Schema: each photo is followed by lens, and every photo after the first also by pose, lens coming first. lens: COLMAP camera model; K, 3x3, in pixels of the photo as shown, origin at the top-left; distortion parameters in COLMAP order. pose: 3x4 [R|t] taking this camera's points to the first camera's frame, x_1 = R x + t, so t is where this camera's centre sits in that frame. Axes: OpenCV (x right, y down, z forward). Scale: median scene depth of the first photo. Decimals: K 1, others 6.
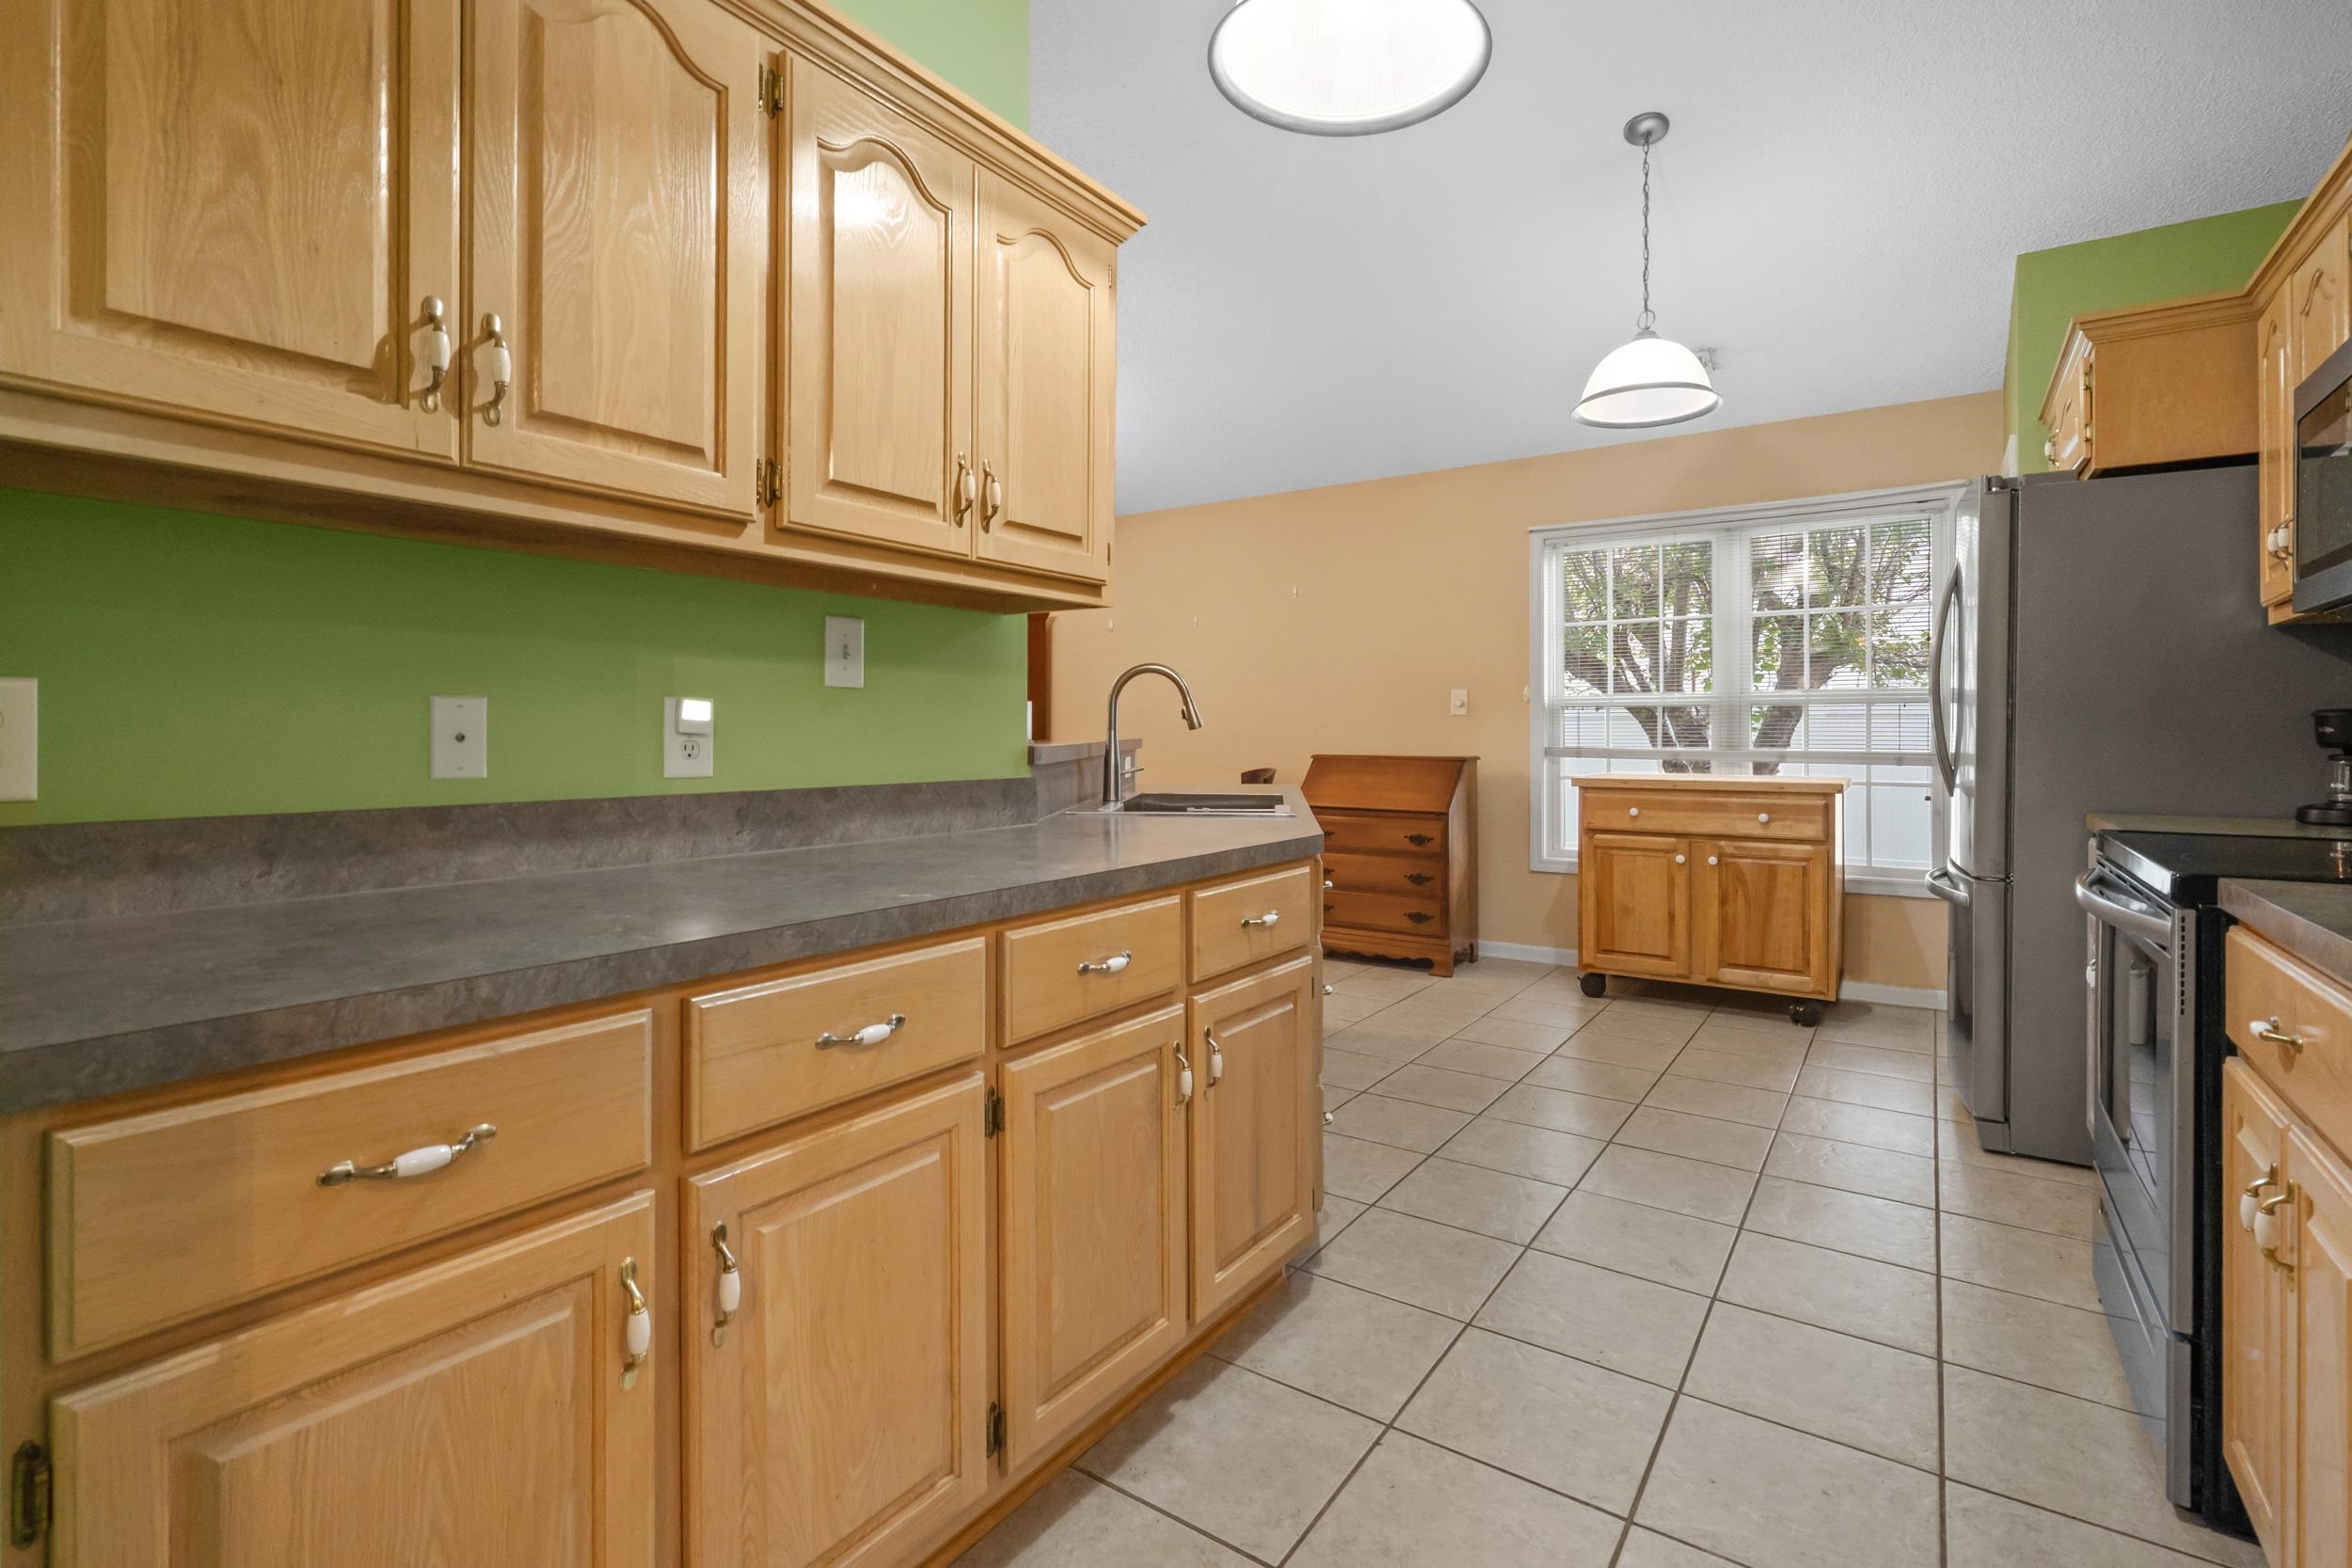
lens RADIAL K [[1067.1, 0, 1182.9], [0, 1067.1, 730.4], [0, 0, 1]] dist [-0.003103, 0.000461]
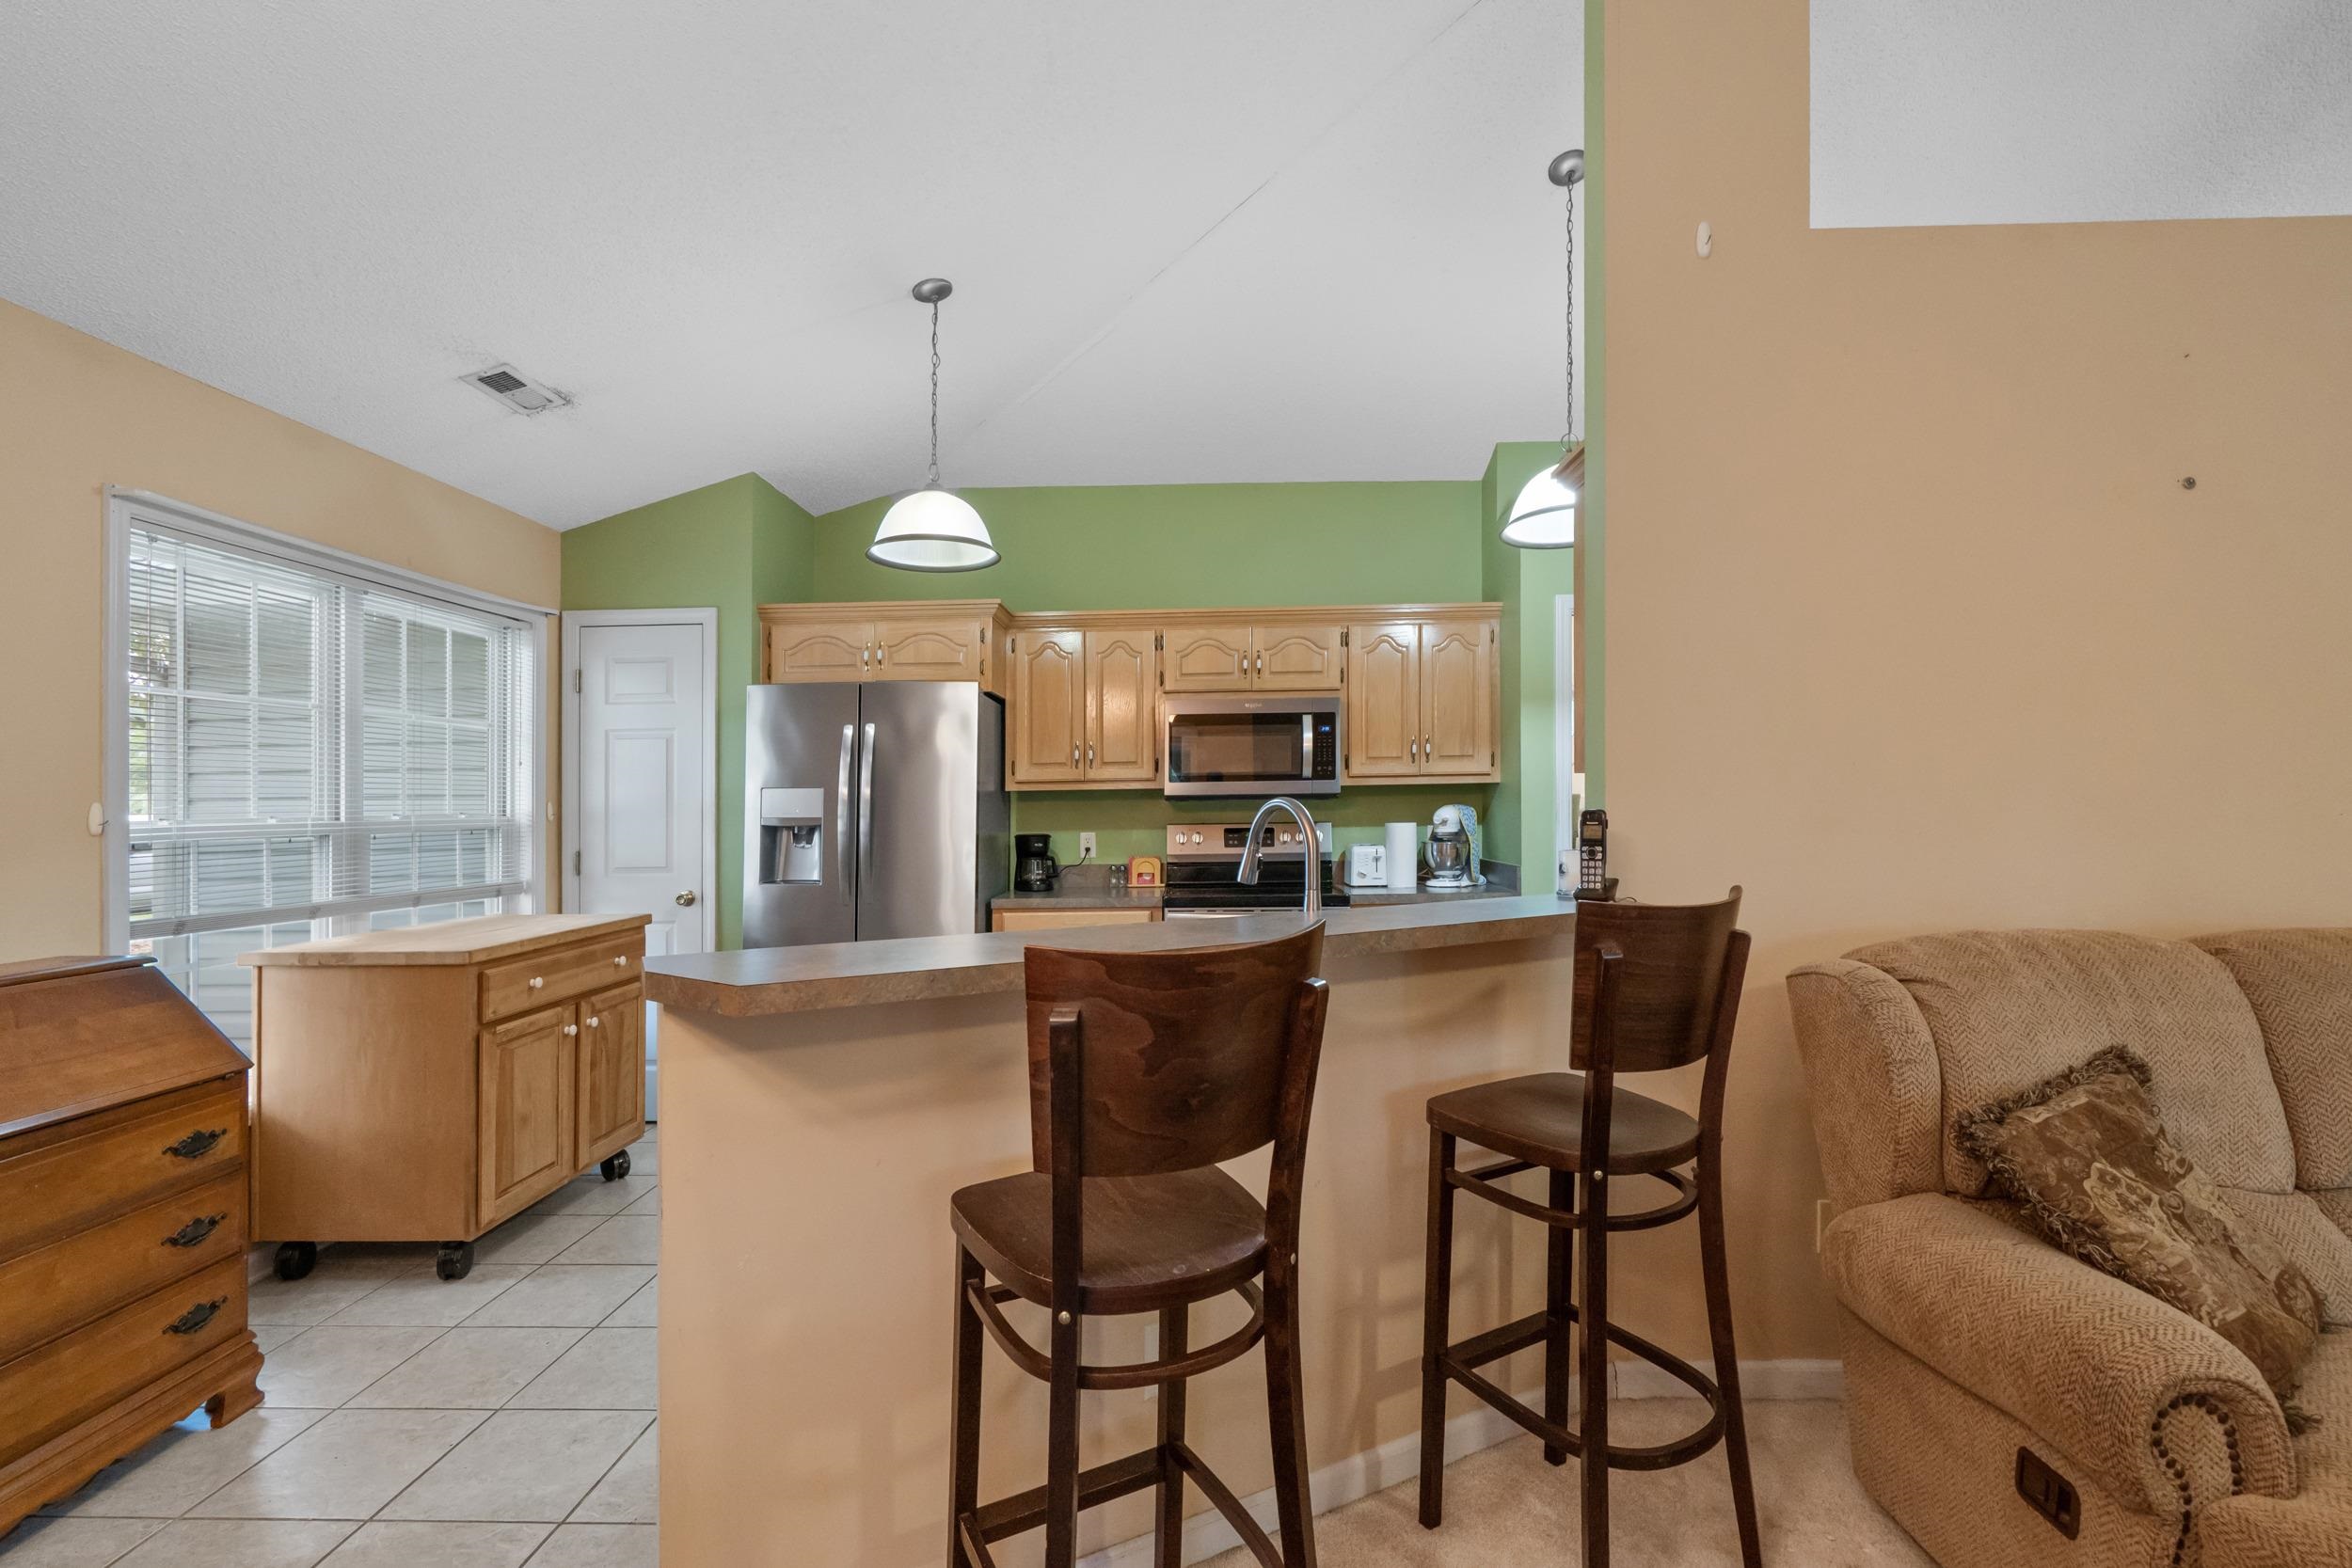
lens RADIAL K [[1076.8, 0, 1173.5], [0, 1076.8, 801.1], [0, 0, 1]] dist [-0.001781, 0.000907]
pose [[-0.543541, 0.009503, 0.839329, -0.904010], [0.010900, 0.999932, -0.004263, -0.083111], [-0.839312, 0.006831, -0.543607, 2.128467]]
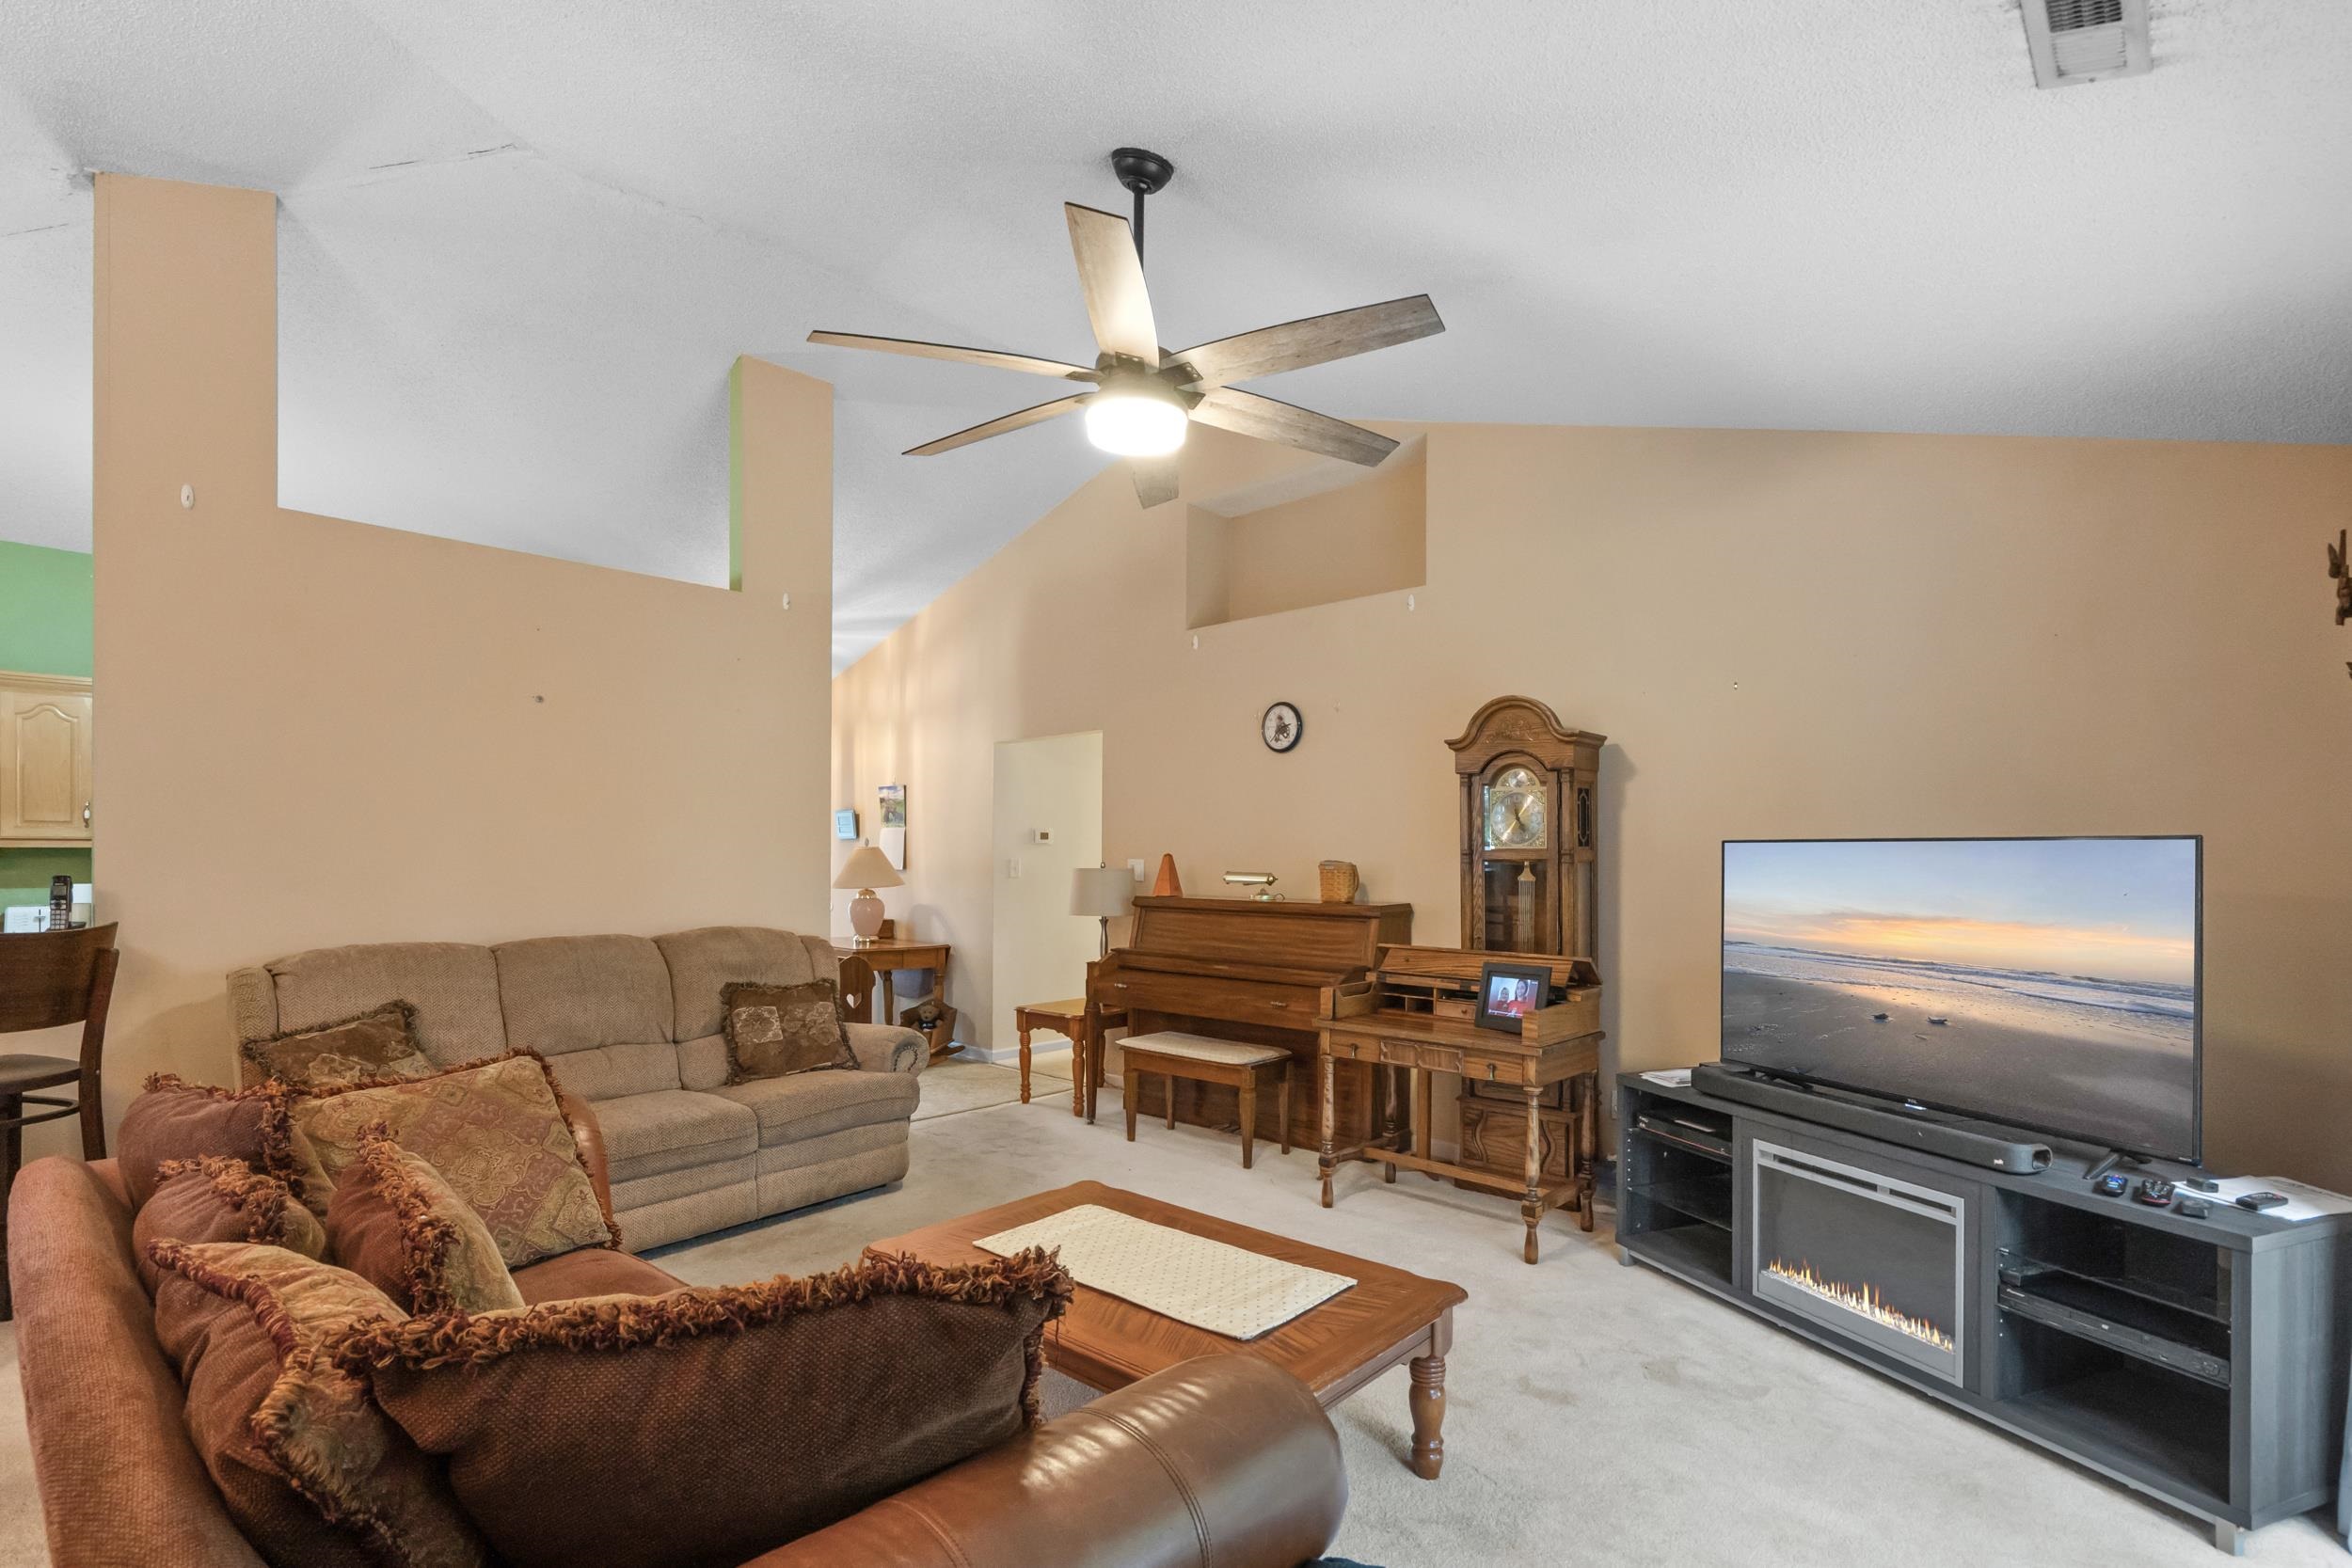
lens RADIAL K [[1096.2, 0, 1171.8], [0, 1096.2, 880.6], [0, 0, 1]] dist [0.016235, -0.000115]
pose [[-0.986690, -0.005325, 0.162527, -2.012745], [-0.002790, 0.999871, 0.015824, -0.088990], [-0.162590, 0.015160, -0.986577, 2.520138]]
